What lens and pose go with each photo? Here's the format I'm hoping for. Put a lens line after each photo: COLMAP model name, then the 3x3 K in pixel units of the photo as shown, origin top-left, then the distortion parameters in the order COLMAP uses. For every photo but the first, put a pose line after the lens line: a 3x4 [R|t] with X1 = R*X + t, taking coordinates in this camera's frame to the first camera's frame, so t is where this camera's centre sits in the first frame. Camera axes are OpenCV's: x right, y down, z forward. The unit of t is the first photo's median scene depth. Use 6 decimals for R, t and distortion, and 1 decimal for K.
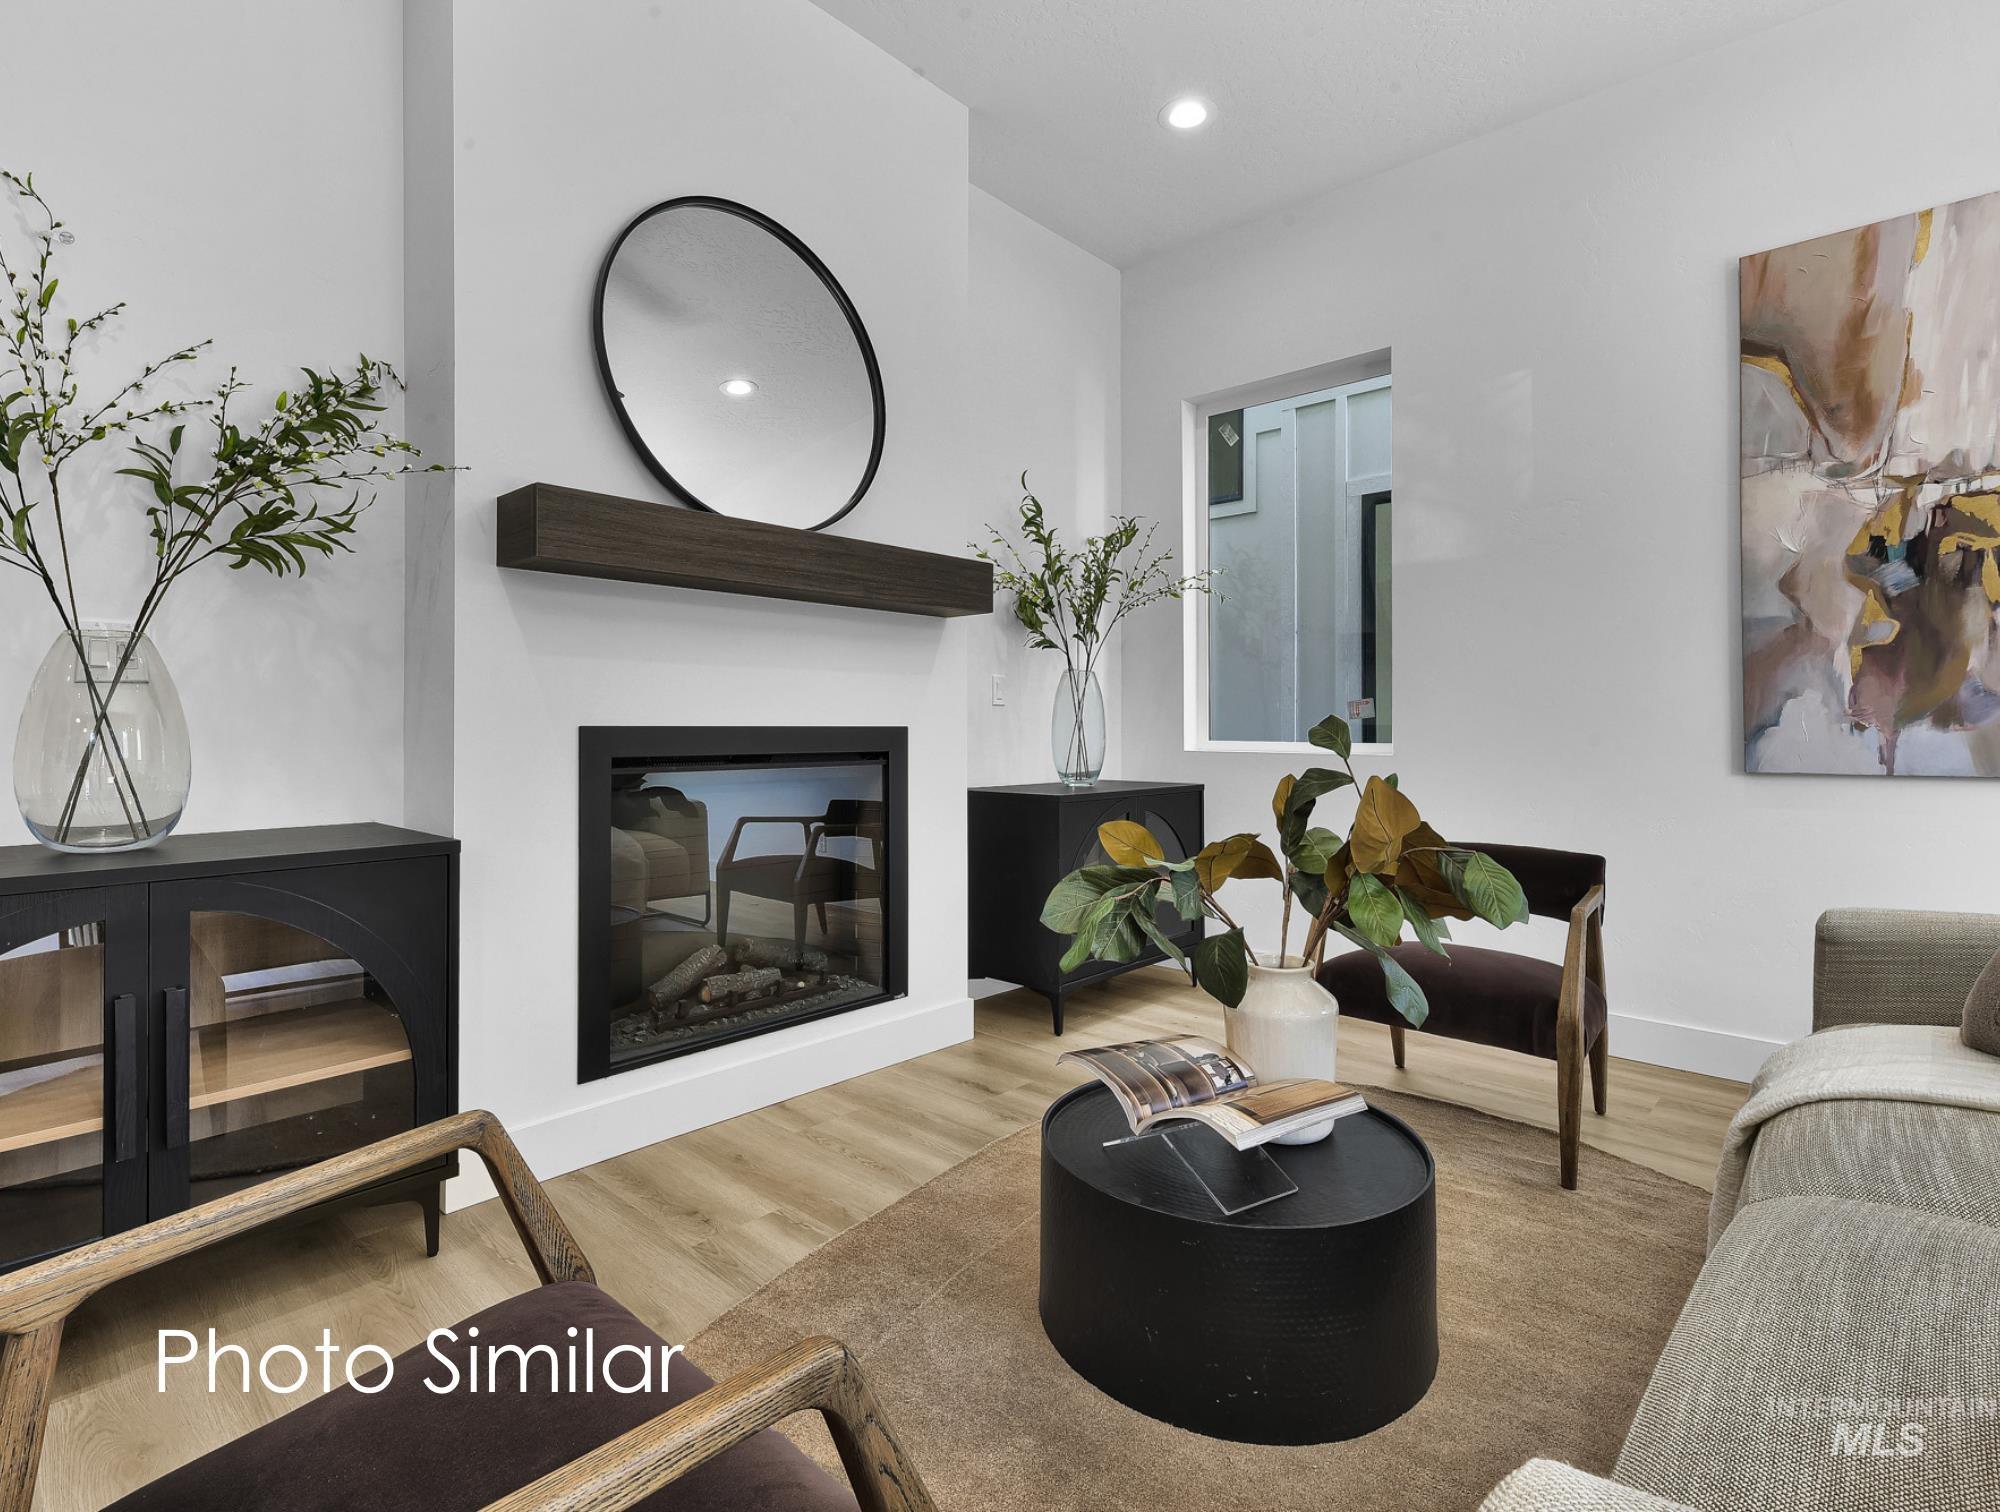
lens RADIAL K [[991.0, 0, 997.0], [0, 991.0, 717.1], [0, 0, 1]] dist [0.005466, -0.002768]
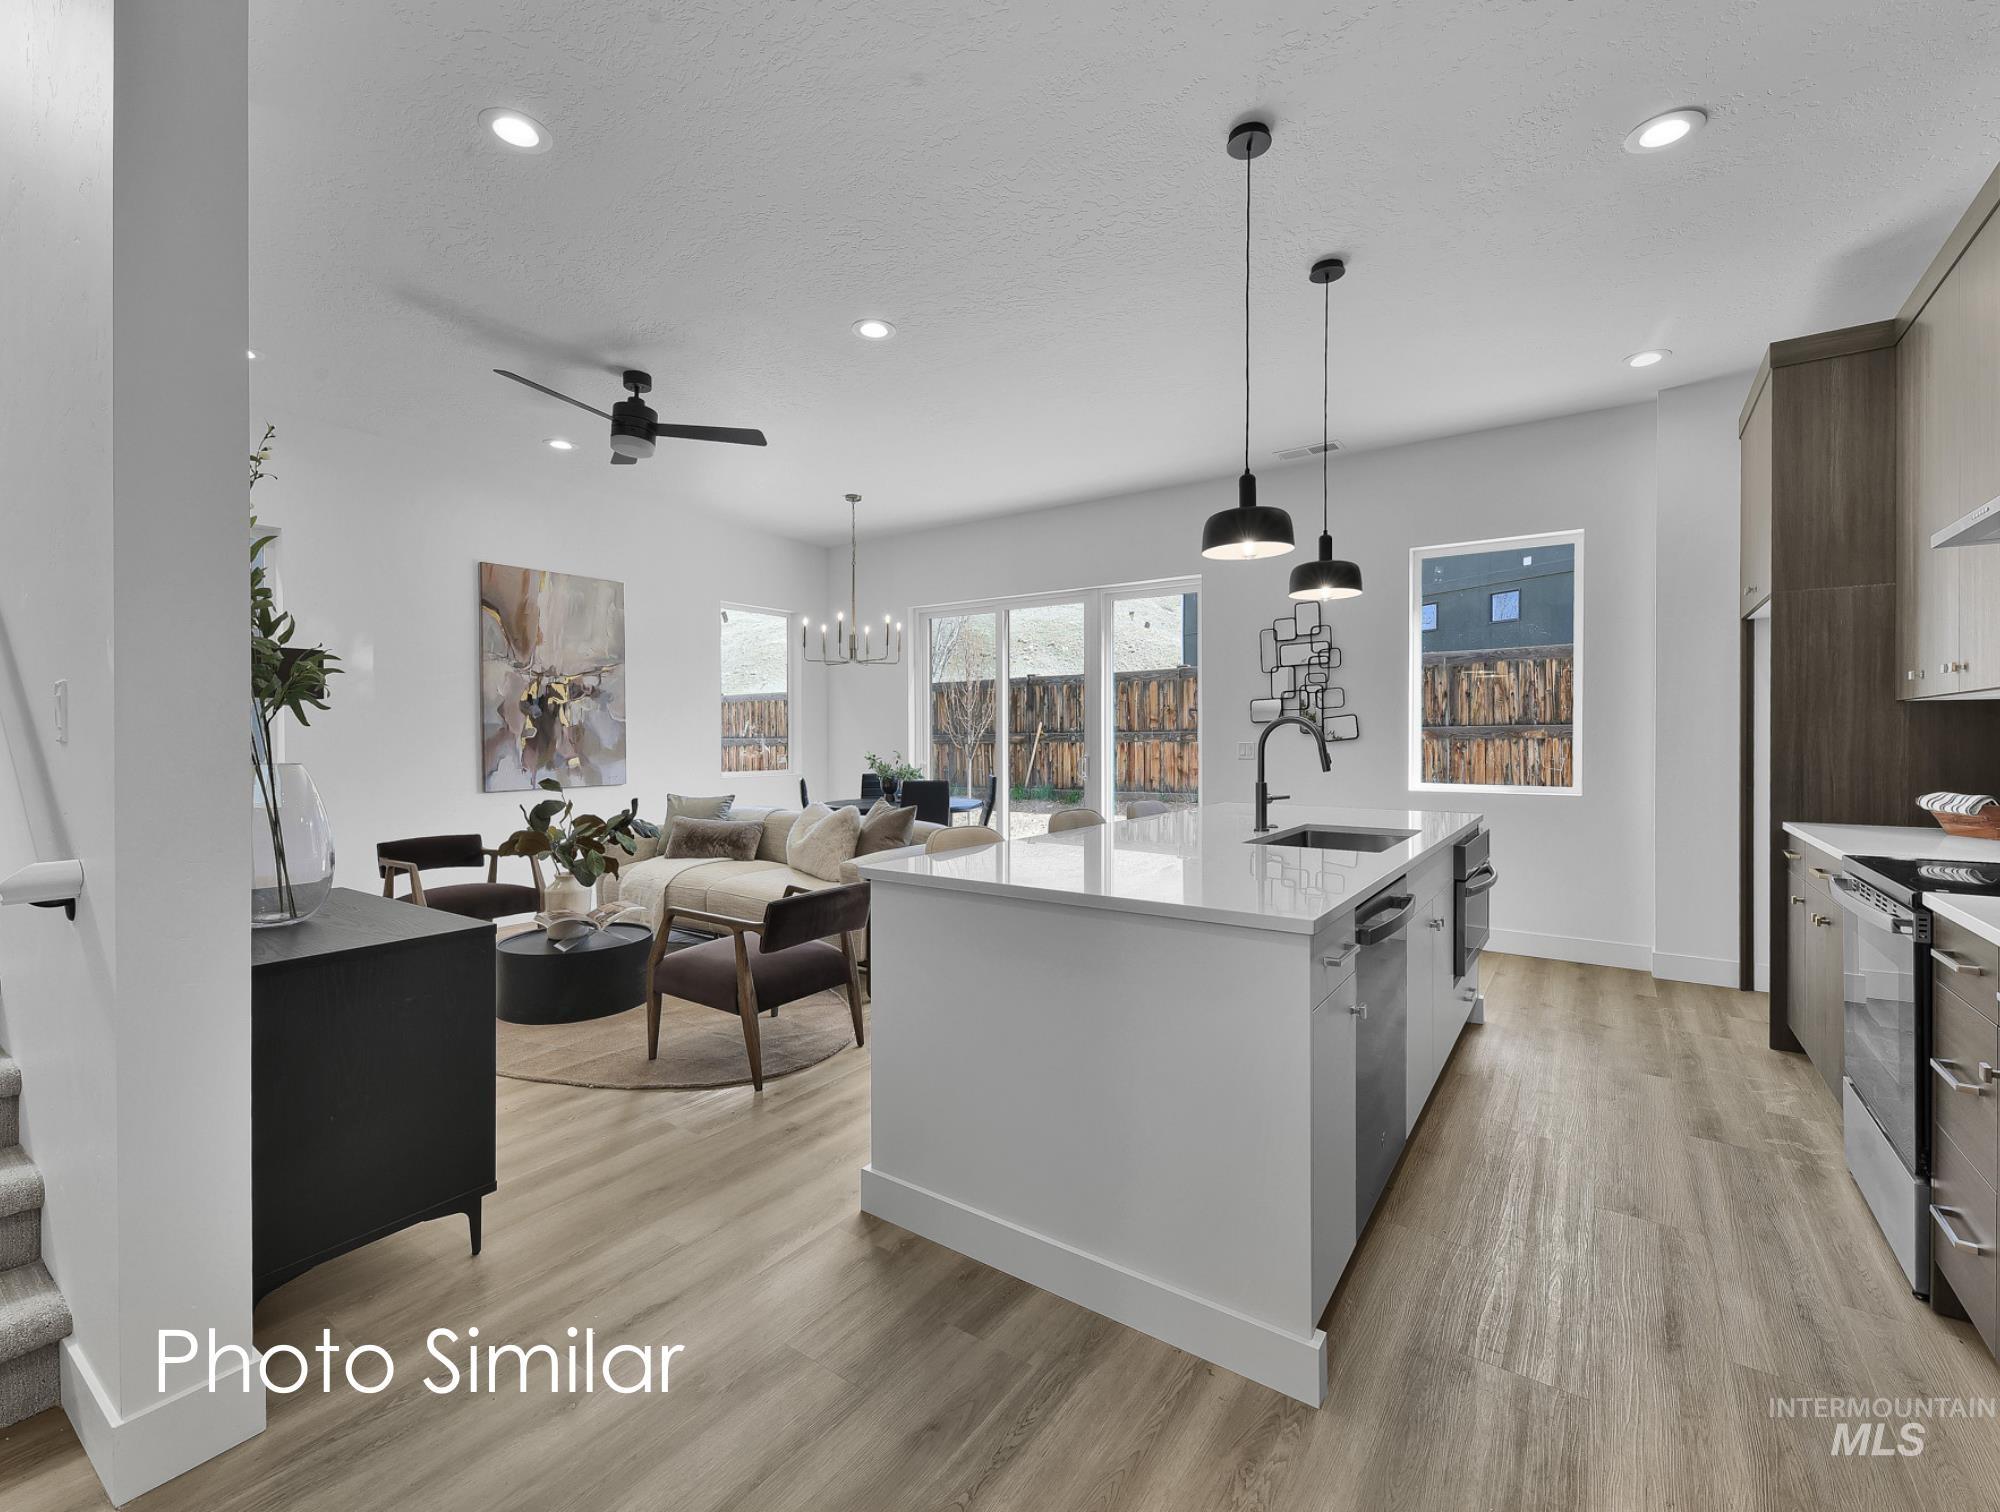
lens RADIAL K [[875.4, 0, 1000.7], [0, 875.4, 753.2], [0, 0, 1]] dist [0.018627, 0.000000]
pose [[-0.138472, -0.020420, 0.990156, -1.483077], [-0.008530, 0.999775, 0.019425, -0.086242], [-0.990330, -0.005757, -0.138615, 0.126639]]
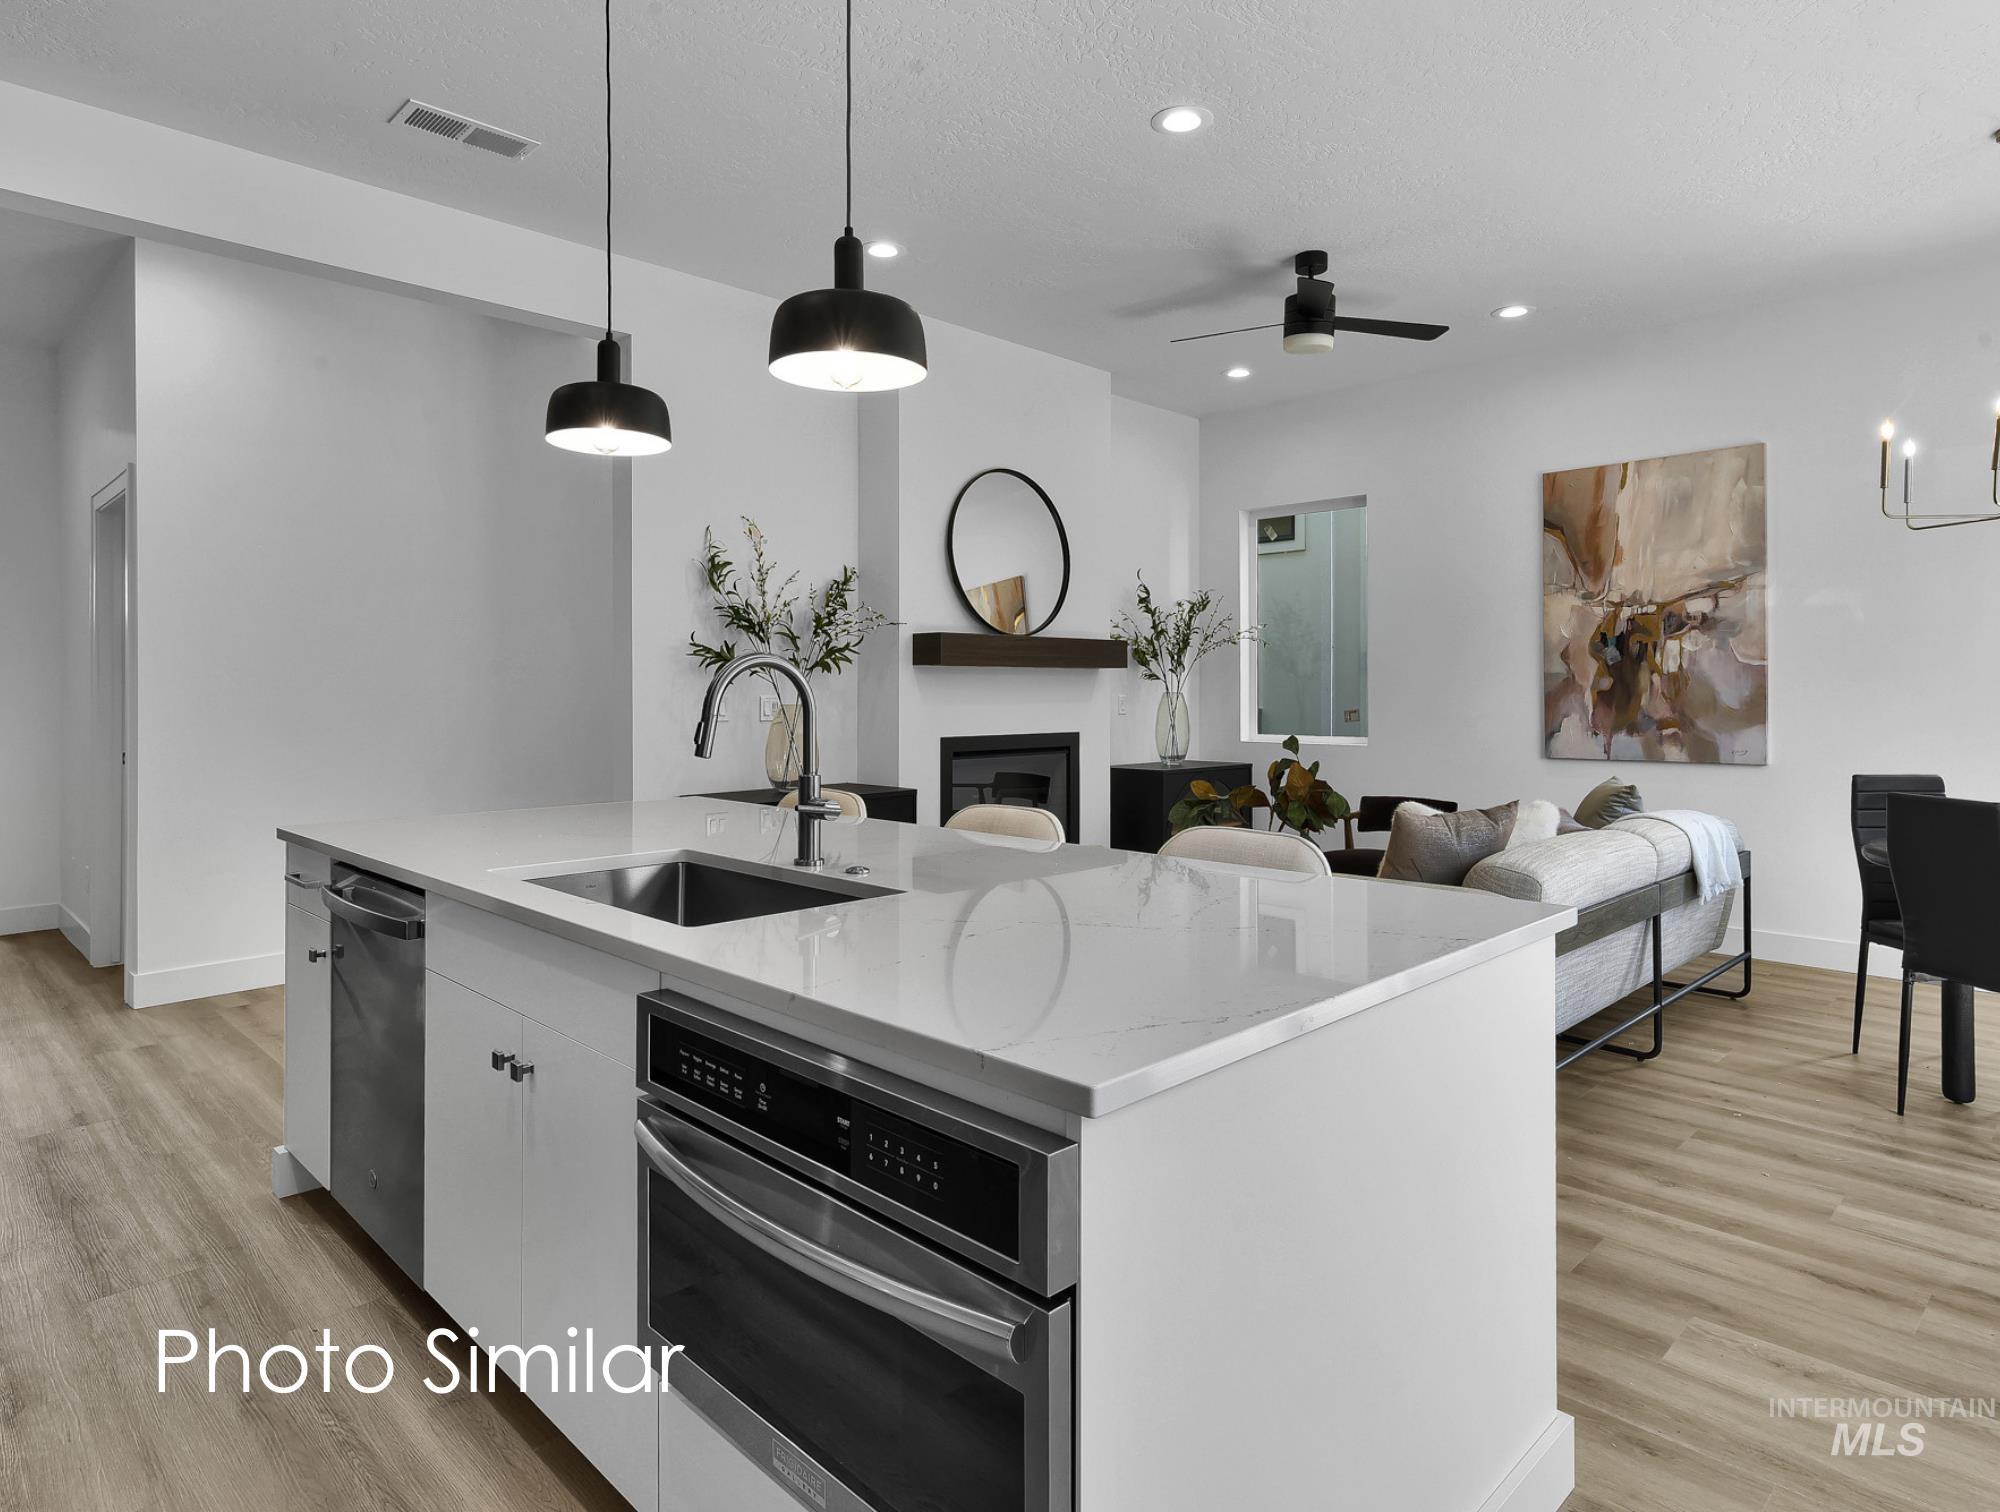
lens RADIAL K [[1143.3, 0, 1007.4], [0, 1143.3, 688.0], [0, 0, 1]] dist [0.009205, -0.004544]
pose [[0.999105, -0.002715, -0.042207, -0.150651], [0.002986, 0.999975, 0.006349, -0.093767], [0.042188, -0.006470, 0.999089, -1.212012]]
